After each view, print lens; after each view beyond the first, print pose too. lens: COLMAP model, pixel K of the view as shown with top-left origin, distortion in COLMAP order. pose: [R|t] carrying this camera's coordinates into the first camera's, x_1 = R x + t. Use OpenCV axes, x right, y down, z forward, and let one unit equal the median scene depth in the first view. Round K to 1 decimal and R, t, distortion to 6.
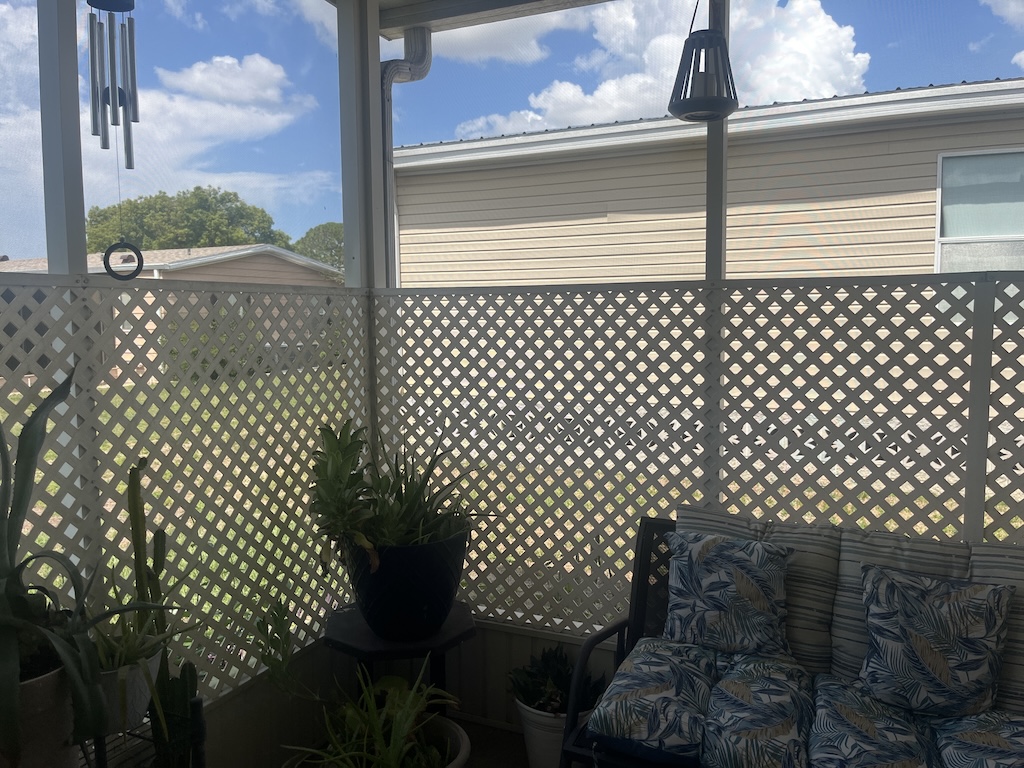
lens RADIAL K [[776.3, 0, 535.2], [0, 776.3, 383.0], [0, 0, 1]] dist [0.038747, -0.065515]
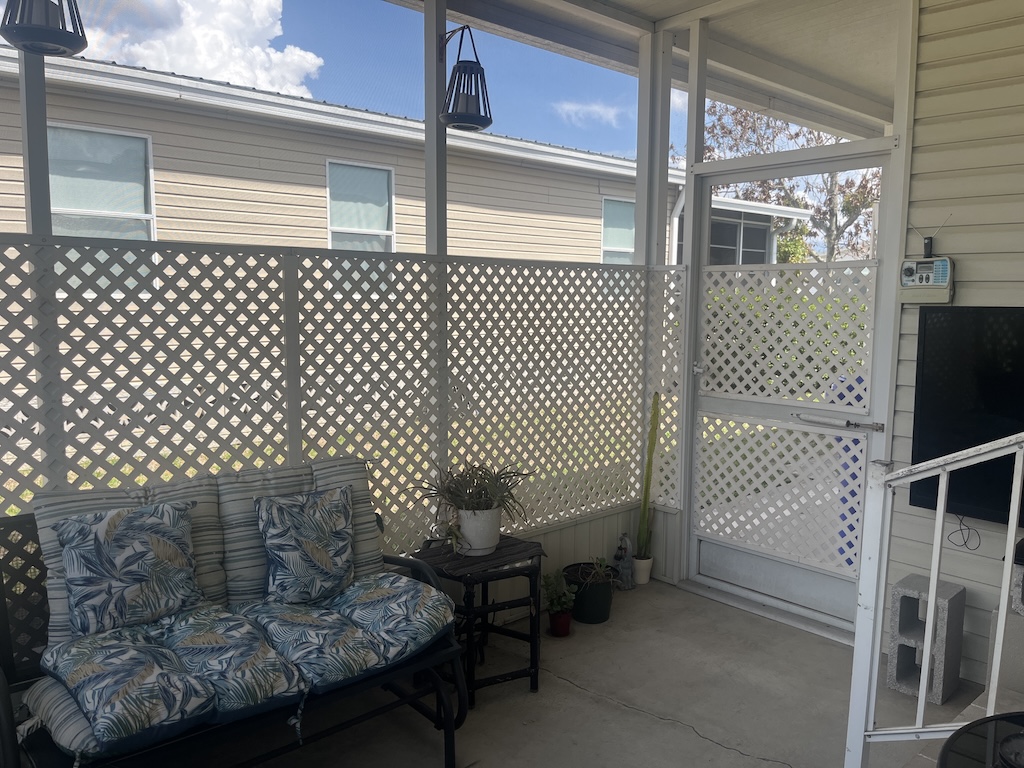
lens RADIAL K [[776.3, 0, 535.2], [0, 776.3, 383.0], [0, 0, 1]] dist [0.038747, -0.065515]
pose [[0.382245, -0.098765, 0.918768, -0.448897], [0.053653, 0.994966, 0.084635, -0.011405], [-0.922502, 0.016944, 0.385620, 0.168520]]
